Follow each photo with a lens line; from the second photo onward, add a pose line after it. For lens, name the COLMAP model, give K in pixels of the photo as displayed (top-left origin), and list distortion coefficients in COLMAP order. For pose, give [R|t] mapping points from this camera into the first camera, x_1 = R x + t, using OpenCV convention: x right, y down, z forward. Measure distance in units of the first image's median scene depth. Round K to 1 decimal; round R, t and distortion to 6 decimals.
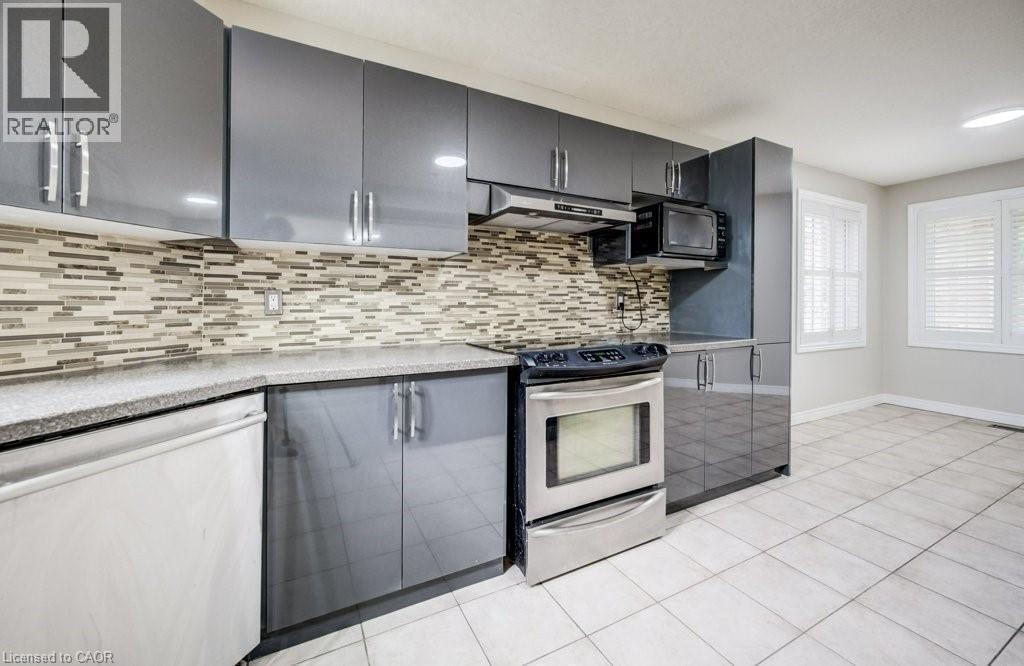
lens RADIAL K [[408.7, 0, 511.6], [0, 408.7, 306.3], [0, 0, 1]] dist [-0.000188, -0.000156]
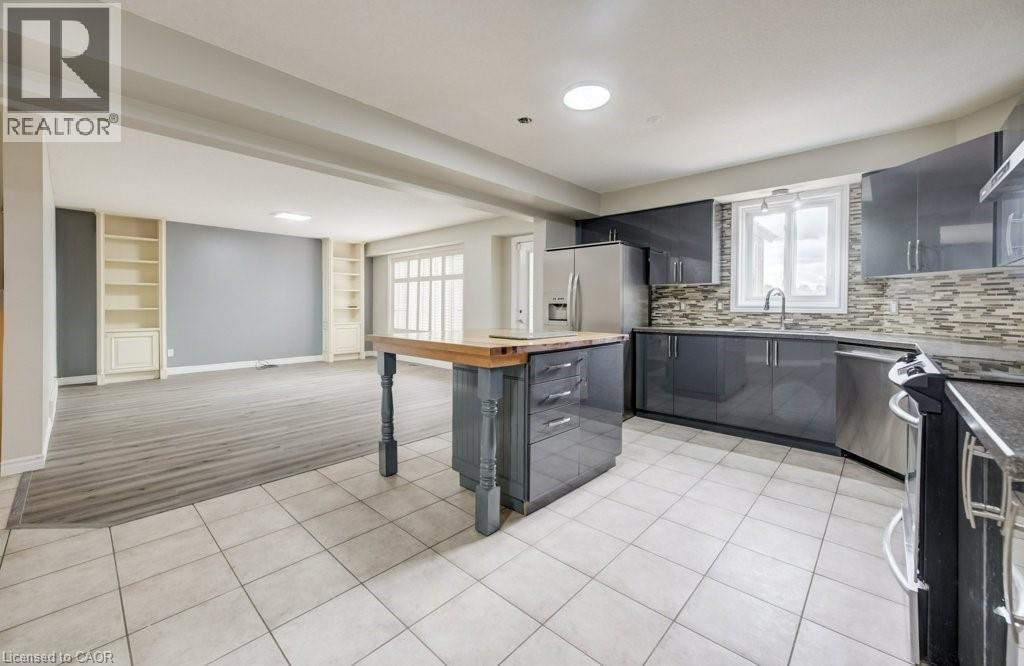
lens RADIAL K [[408.7, 0, 511.6], [0, 408.7, 306.3], [0, 0, 1]] dist [-0.000188, -0.000156]
pose [[-0.941704, -0.007822, -0.336351, 1.733999], [-0.011452, 0.999896, 0.008809, -0.006028], [0.336247, 0.012147, -0.941696, 2.014464]]
